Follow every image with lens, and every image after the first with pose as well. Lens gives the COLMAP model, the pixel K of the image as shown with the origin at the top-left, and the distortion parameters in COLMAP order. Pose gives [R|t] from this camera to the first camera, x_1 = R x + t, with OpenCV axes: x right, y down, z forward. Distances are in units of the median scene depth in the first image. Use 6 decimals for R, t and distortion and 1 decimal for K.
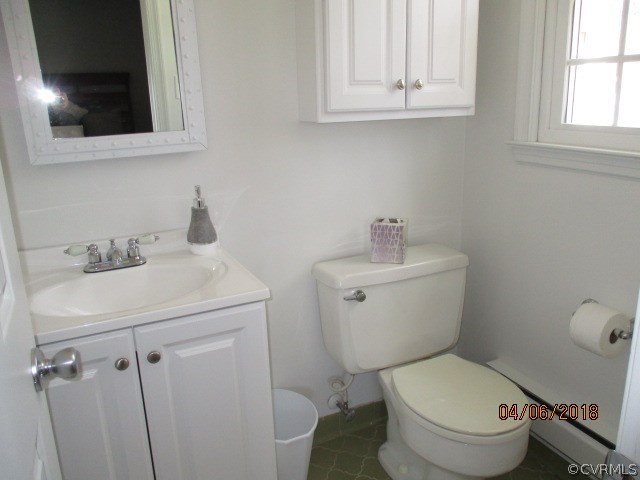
lens RADIAL K [[534.3, 0, 320.4], [0, 534.3, 238.5], [0, 0, 1]] dist [-0.032836, 0.010842]
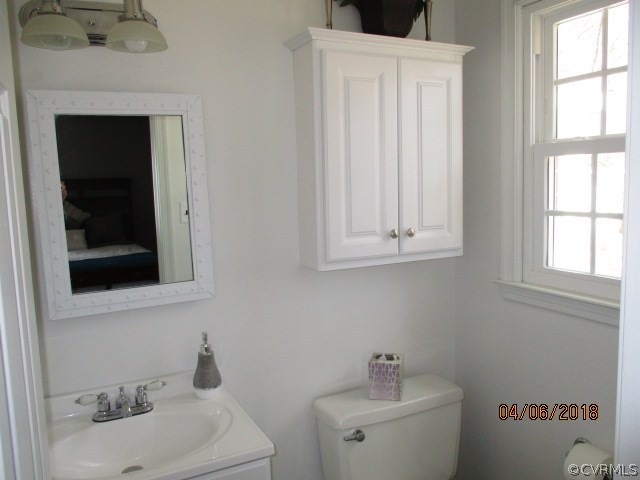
lens RADIAL K [[534.3, 0, 321.4], [0, 534.3, 240.9], [0, 0, 1]] dist [-0.032836, 0.010842]
pose [[0.999907, -0.001460, 0.013569, -0.012586], [0.003601, 0.987251, -0.159128, -0.105232], [-0.013164, 0.159162, 0.987165, -0.072180]]
